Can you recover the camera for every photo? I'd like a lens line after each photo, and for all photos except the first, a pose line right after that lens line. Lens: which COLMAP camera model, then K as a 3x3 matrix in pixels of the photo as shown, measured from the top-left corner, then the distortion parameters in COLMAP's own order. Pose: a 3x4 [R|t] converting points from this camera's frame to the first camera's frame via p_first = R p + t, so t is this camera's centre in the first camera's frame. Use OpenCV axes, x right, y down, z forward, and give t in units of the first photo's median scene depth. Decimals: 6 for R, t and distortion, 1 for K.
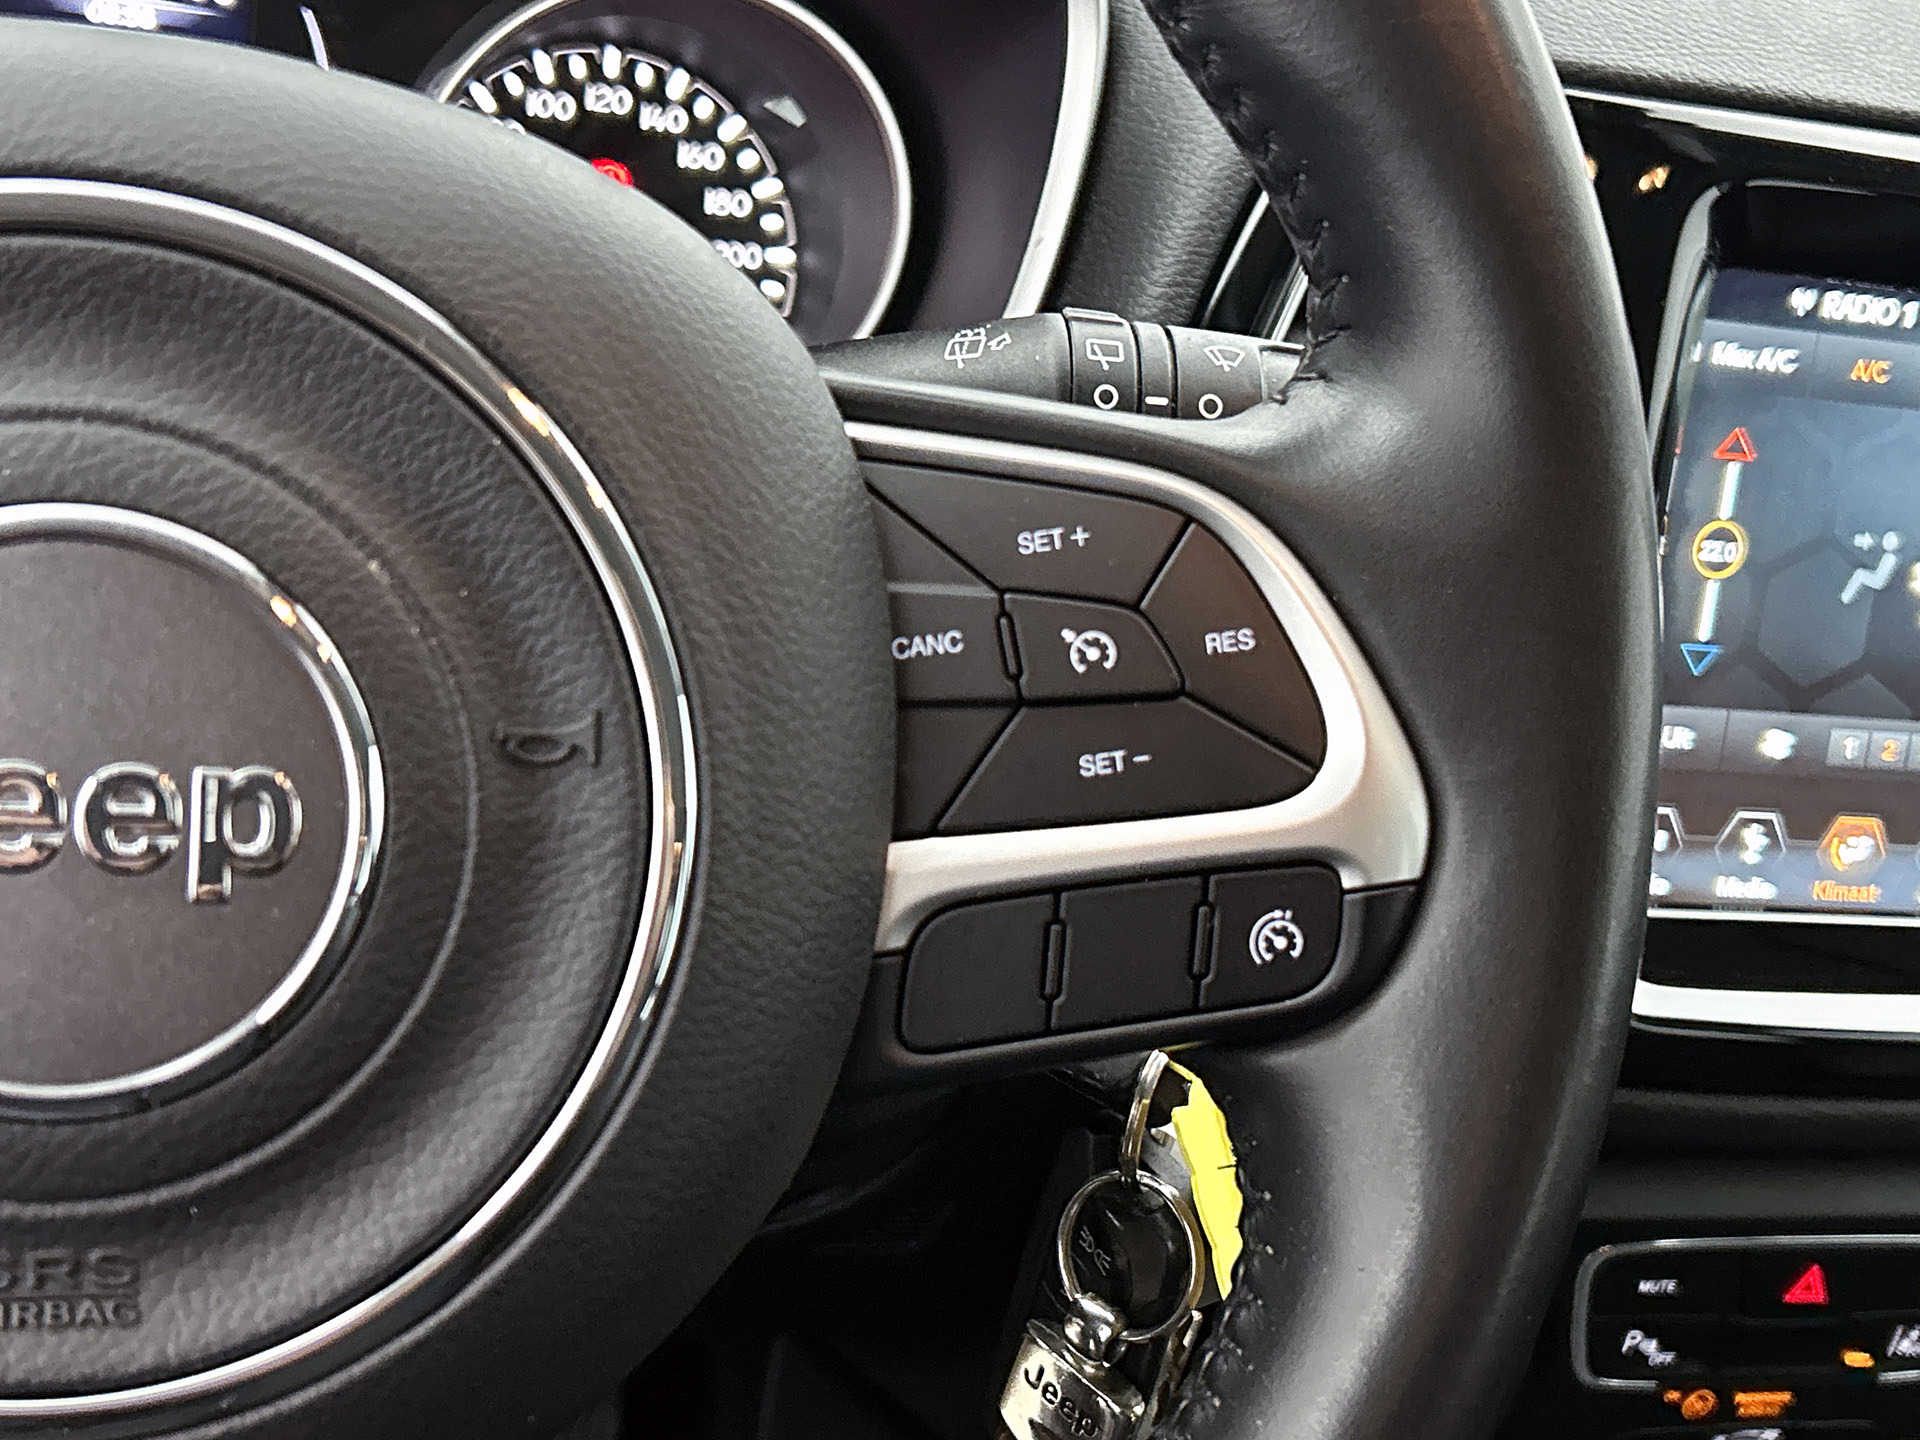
lens RADIAL K [[2616.8, 0, 942.3], [0, 2616.8, 746.0], [0, 0, 1]] dist [0.038947, 0.000000]
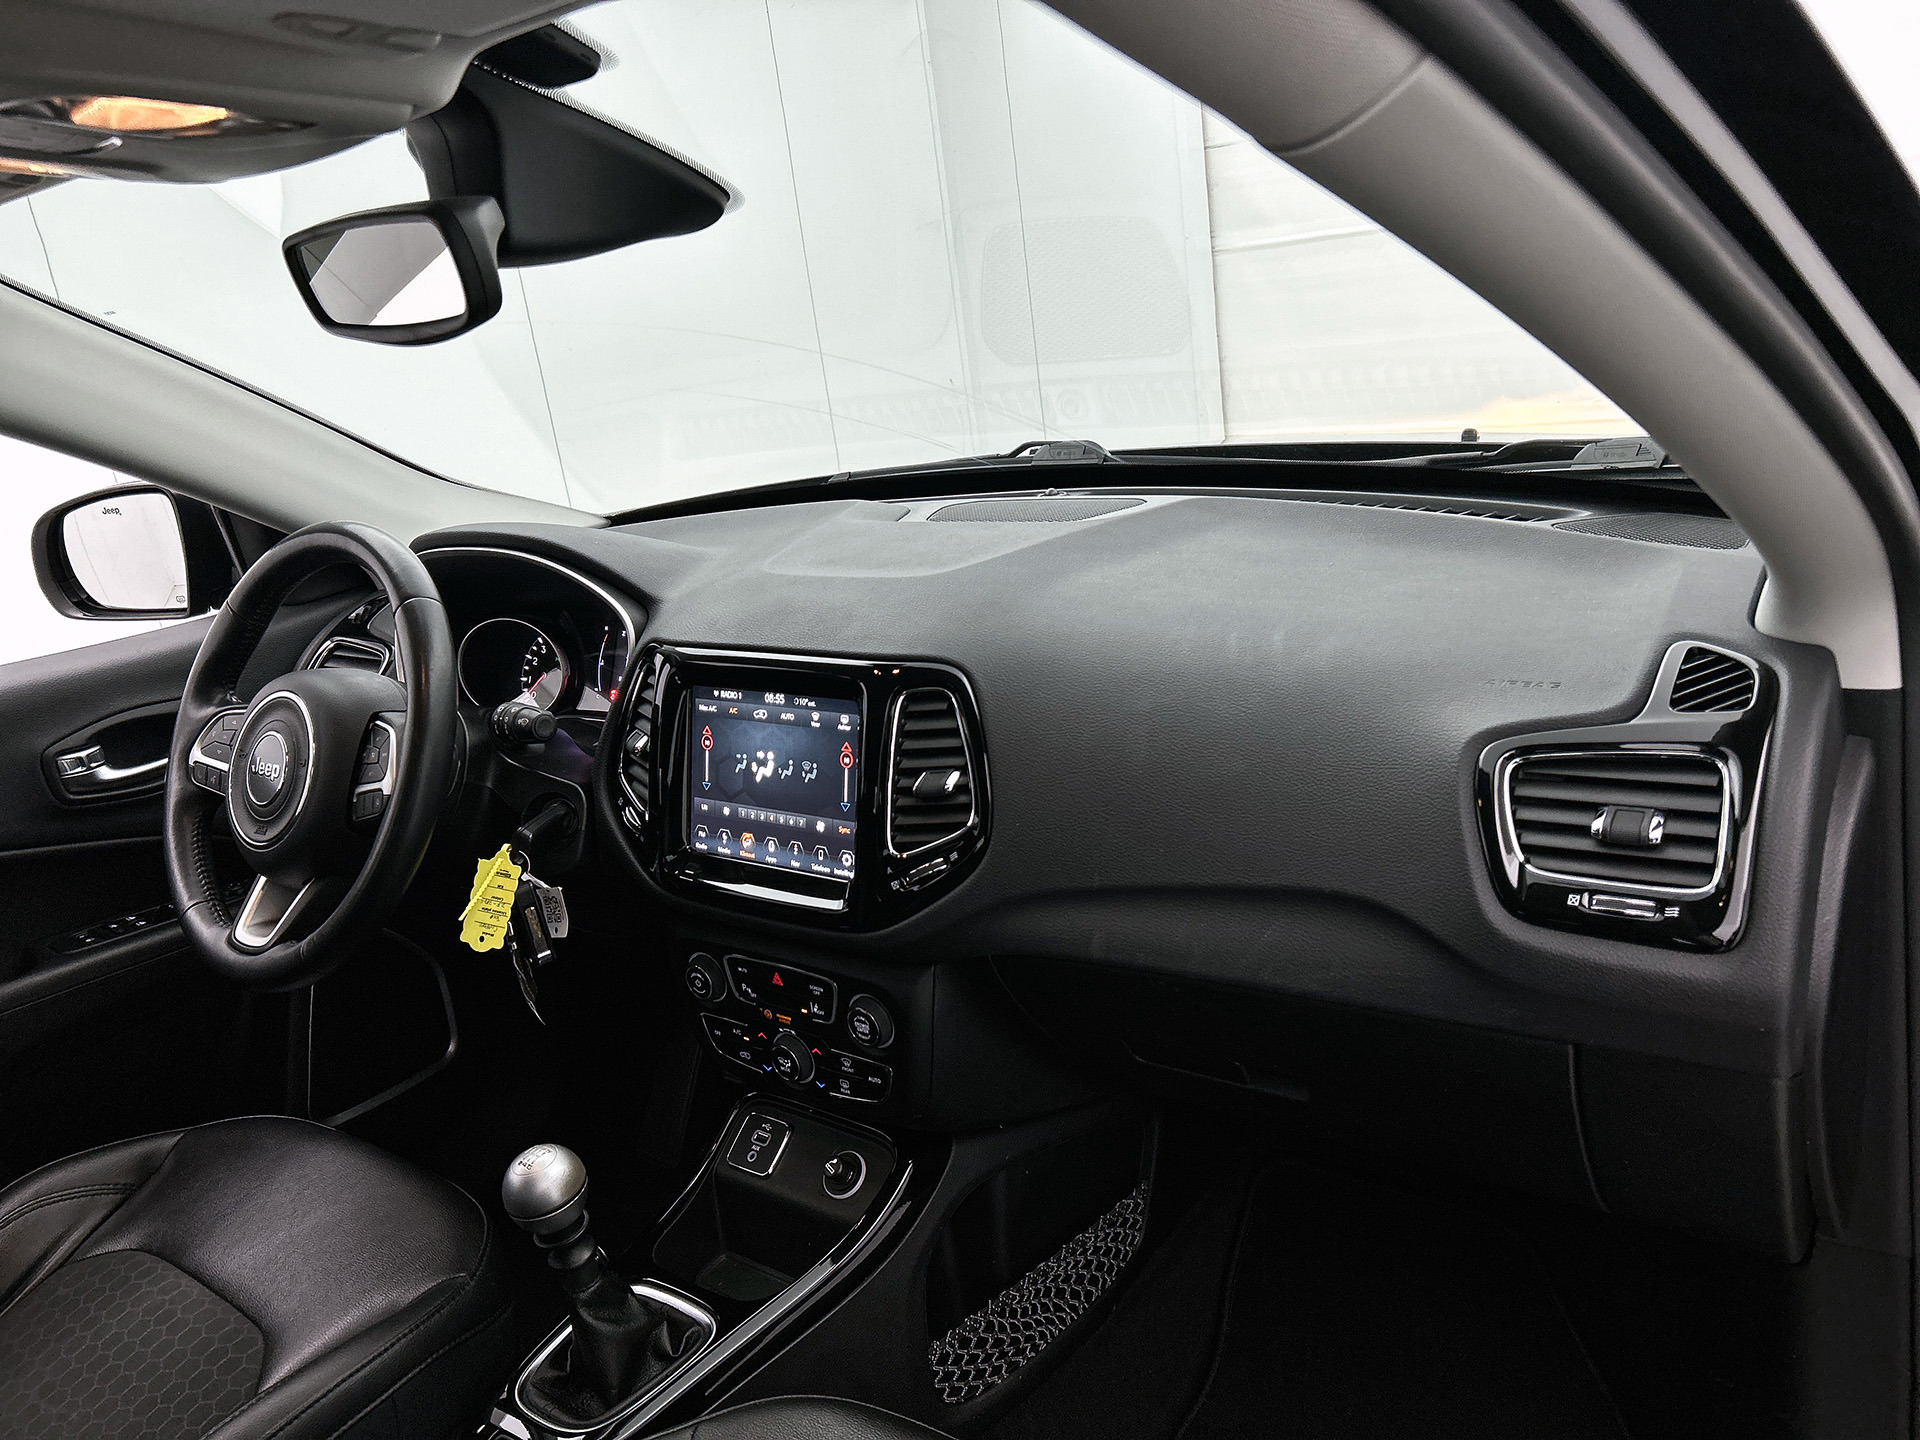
lens RADIAL K [[1481.8, 0, 919.1], [0, 1481.8, 690.5], [0, 0, 1]] dist [0.058101, -0.075168]
pose [[0.566872, -0.036775, -0.822984, 2.776916], [-0.115478, 0.985592, -0.123582, 0.074894], [0.815672, 0.165092, 0.554458, 0.038831]]
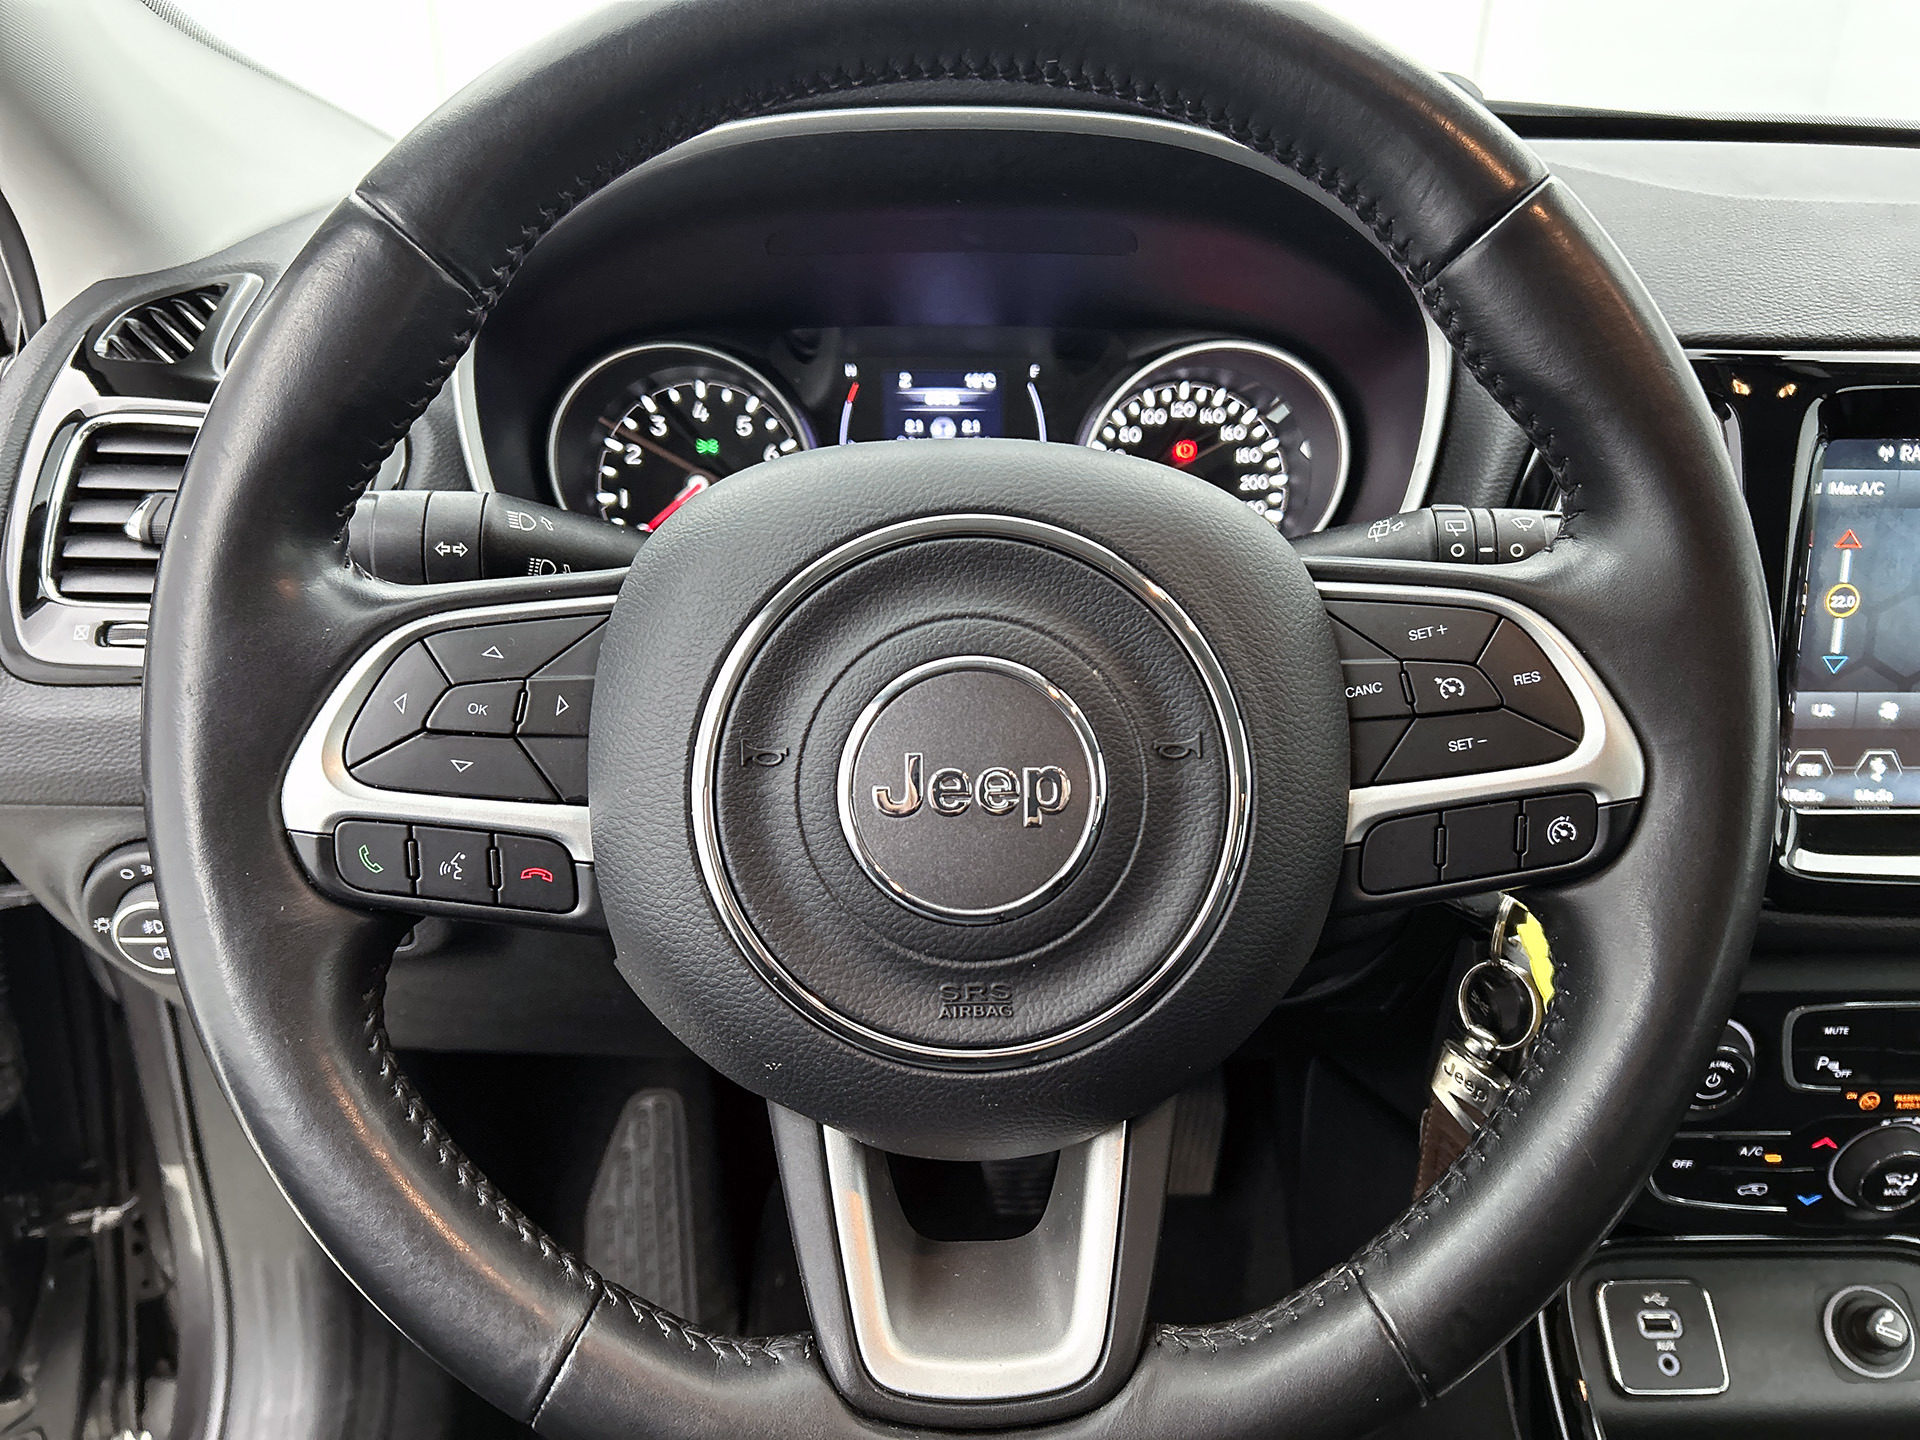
lens RADIAL K [[1481.8, 0, 954.6], [0, 1481.8, 718.7], [0, 0, 1]] dist [0.058101, -0.075168]
pose [[0.958031, -0.054908, -0.281358, 0.010232], [0.050265, 0.998455, -0.023699, -0.003799], [0.282224, 0.008562, 0.959310, -0.134016]]
